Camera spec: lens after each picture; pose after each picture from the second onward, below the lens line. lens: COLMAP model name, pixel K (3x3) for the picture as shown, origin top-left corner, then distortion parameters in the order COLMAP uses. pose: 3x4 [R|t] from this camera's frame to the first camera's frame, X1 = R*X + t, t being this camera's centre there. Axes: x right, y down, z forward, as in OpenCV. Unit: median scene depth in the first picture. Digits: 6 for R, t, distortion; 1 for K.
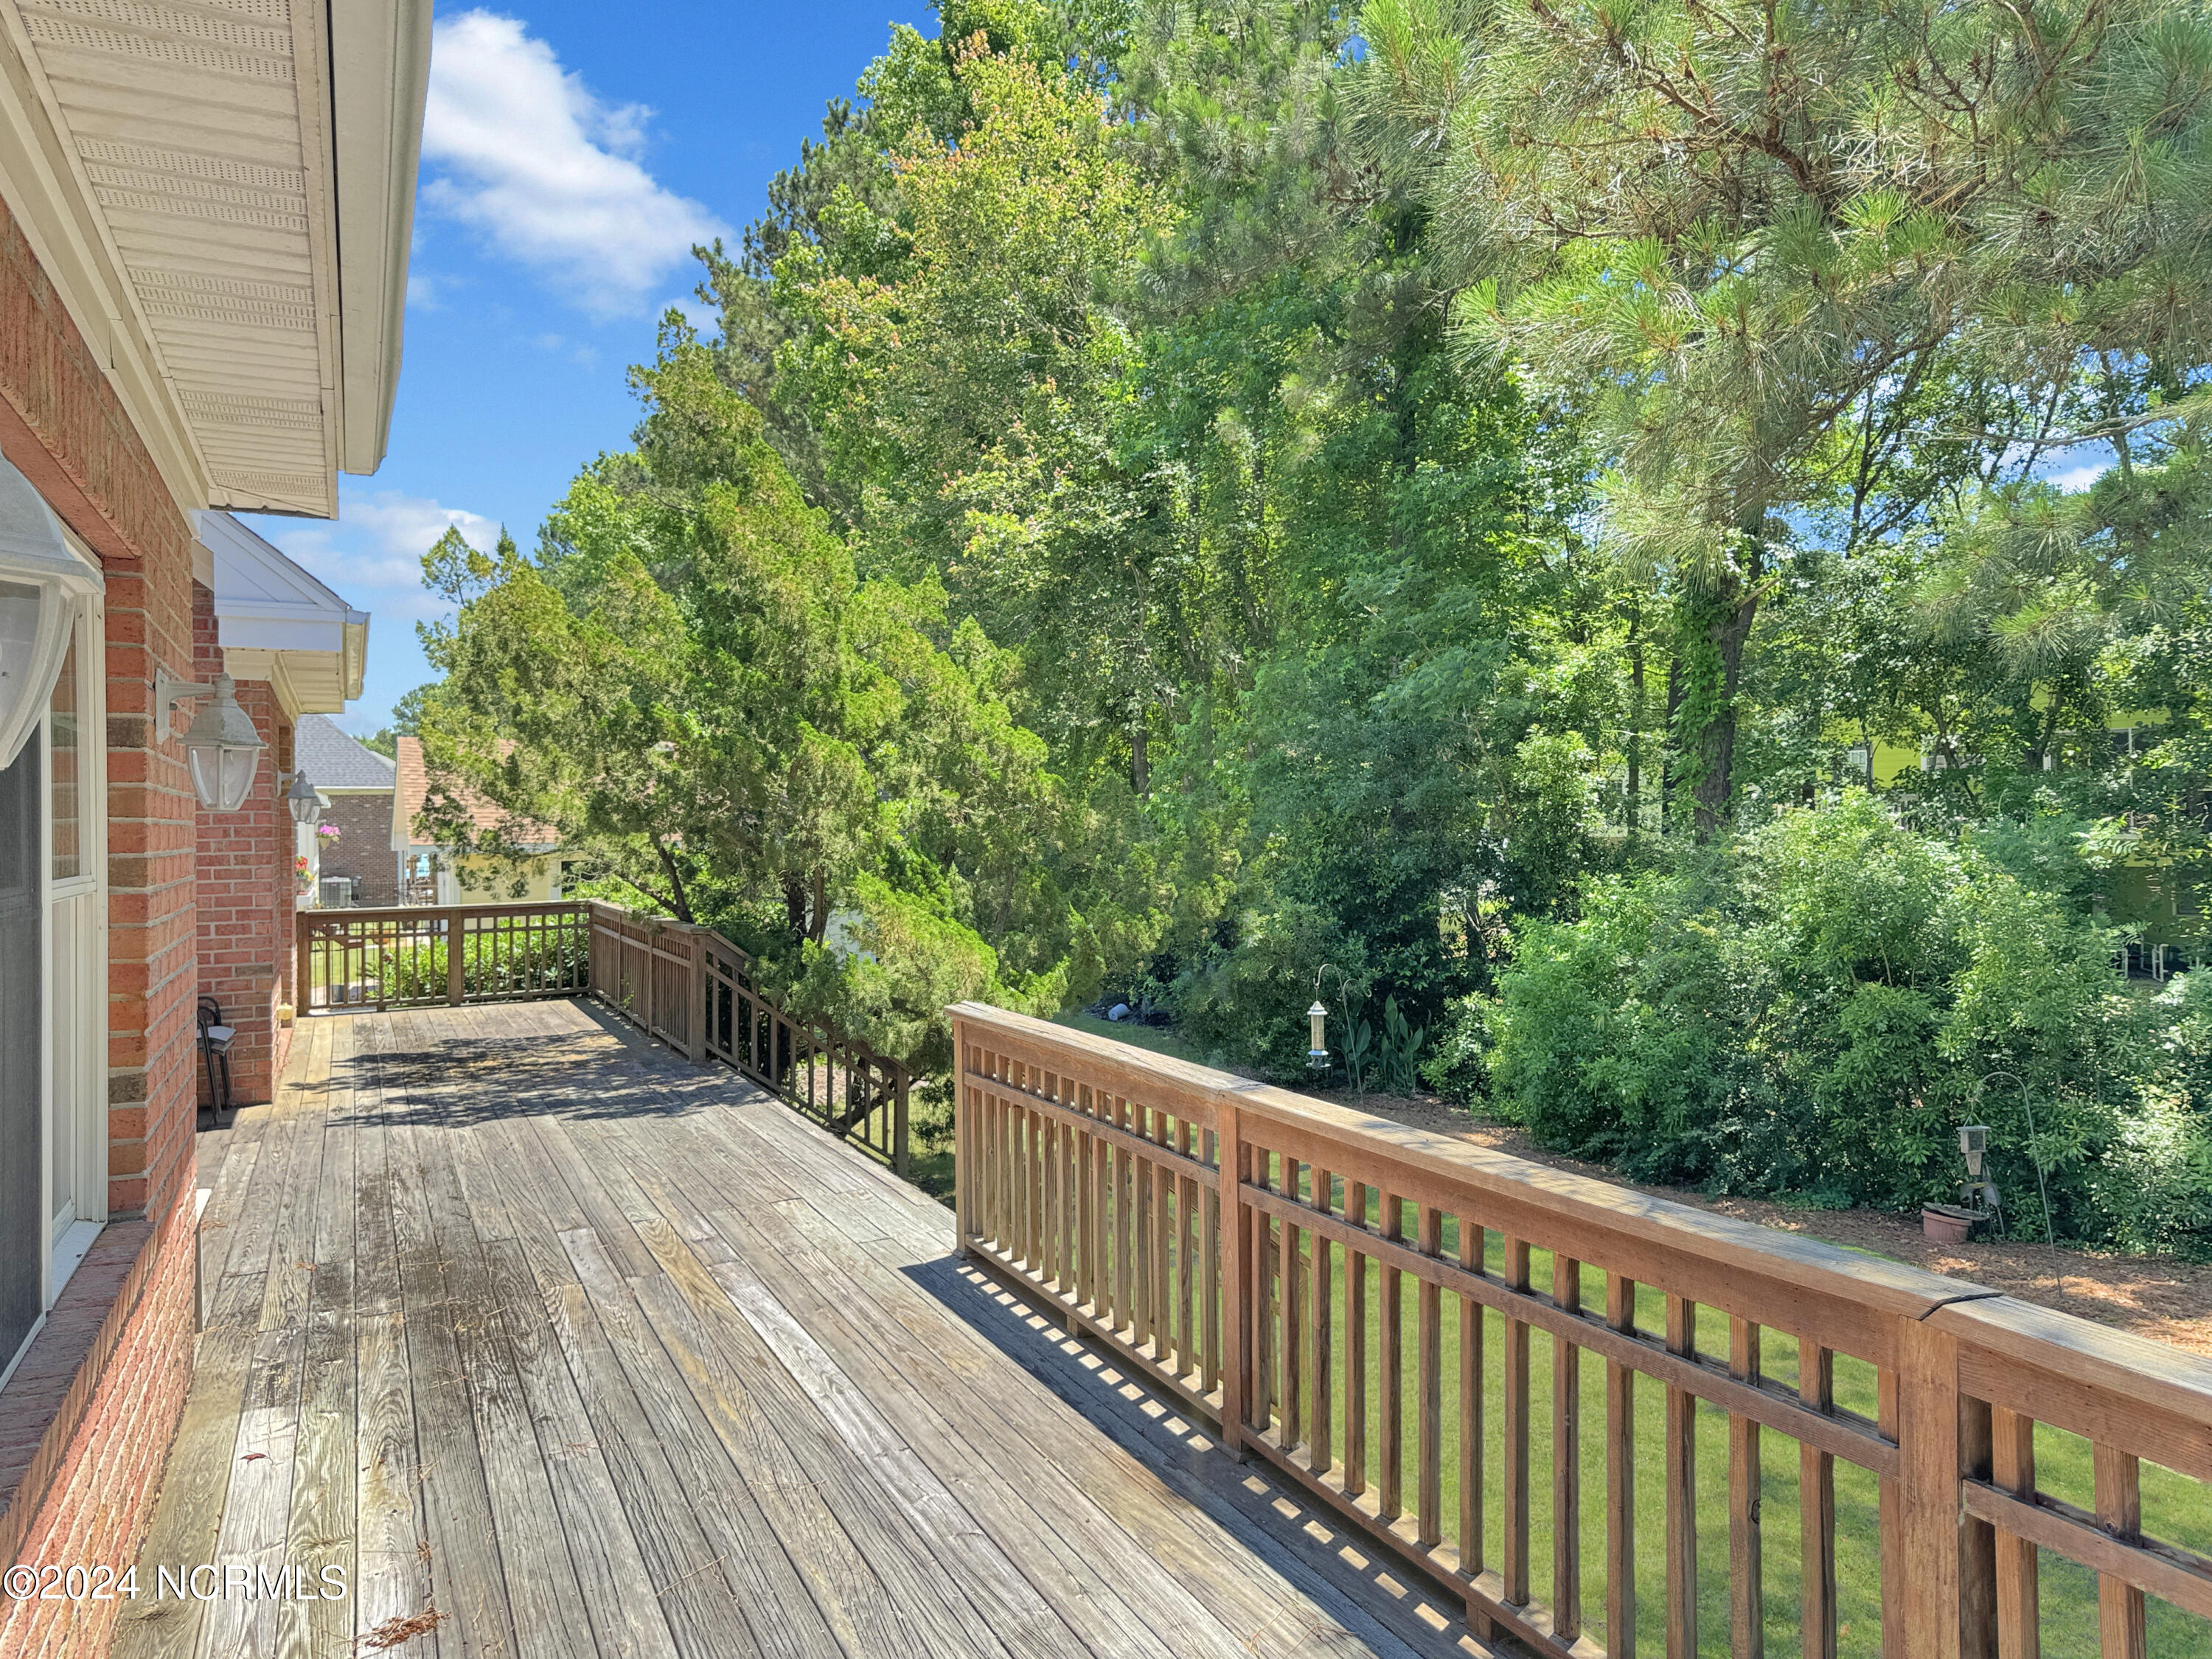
lens RADIAL K [[1565.1, 0, 1106.0], [0, 1565.1, 829.5], [0, 0, 1]] dist [0.001245, 0.000279]
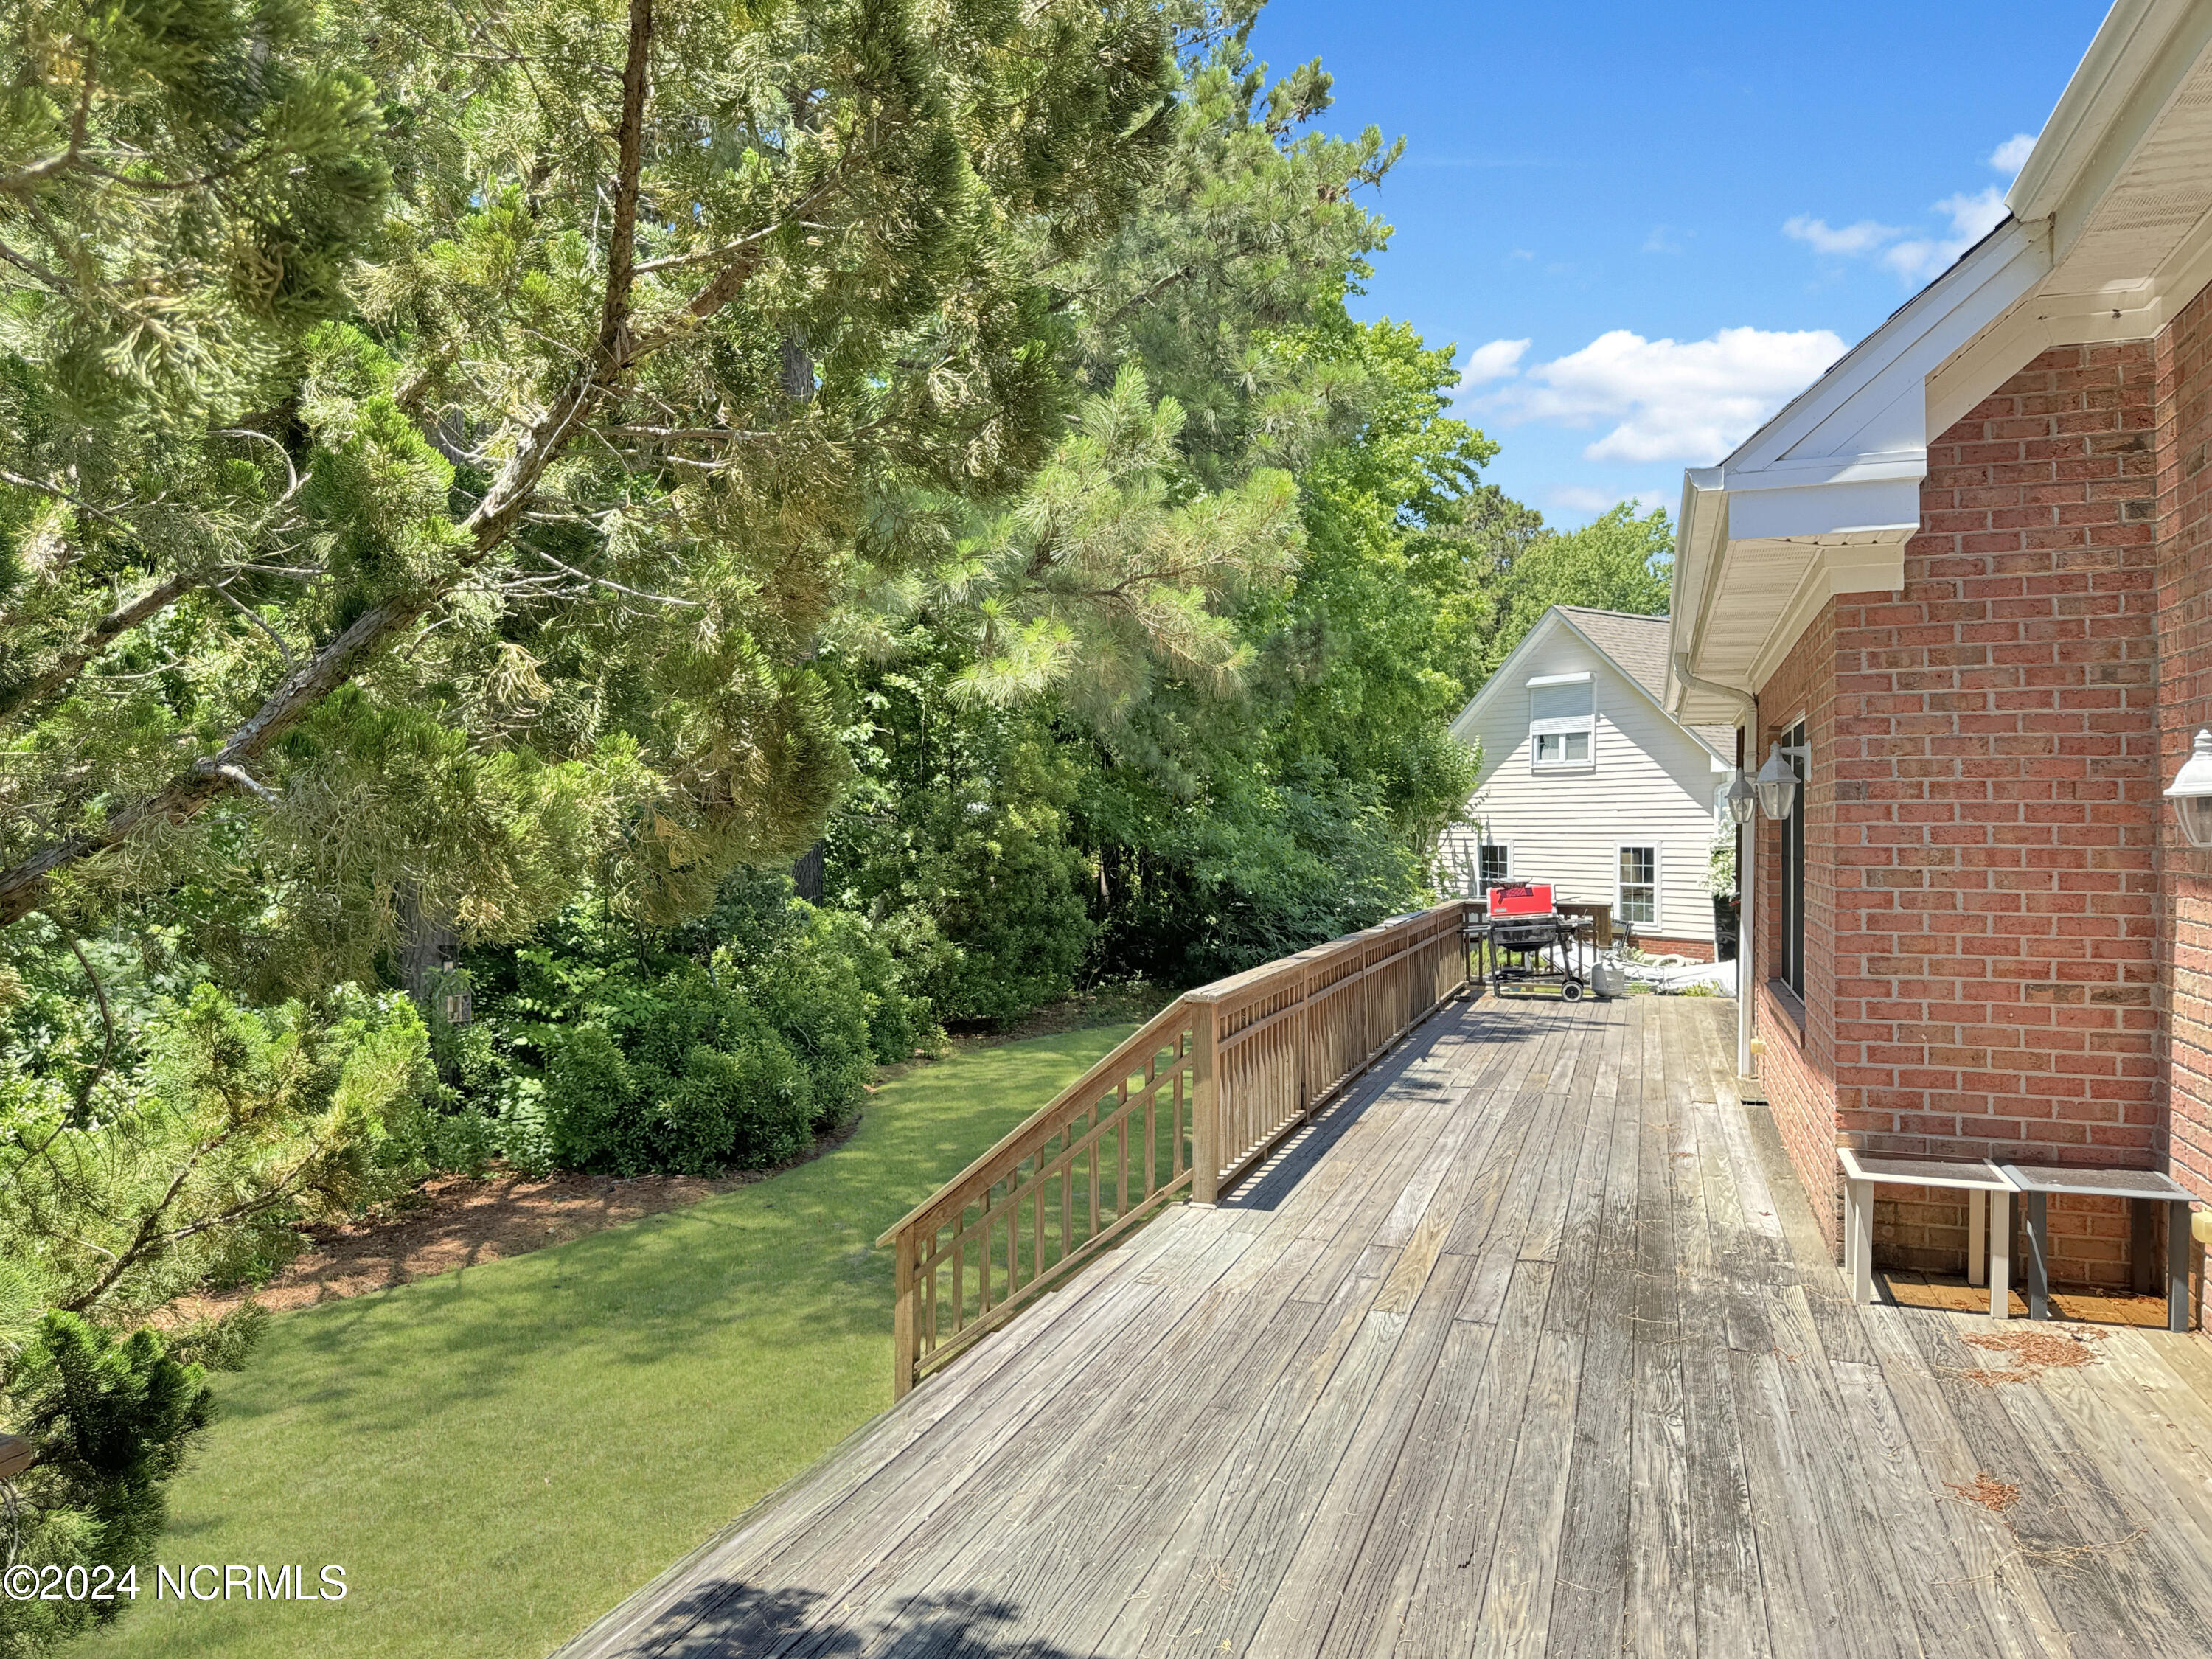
lens RADIAL K [[1565.1, 0, 1106.0], [0, 1565.1, 829.5], [0, 0, 1]] dist [0.001245, 0.000279]
pose [[-0.708736, 0.004420, 0.705460, -0.874086], [0.009383, 0.999951, 0.003161, -0.014256], [-0.705411, 0.008859, -0.708743, 1.910183]]
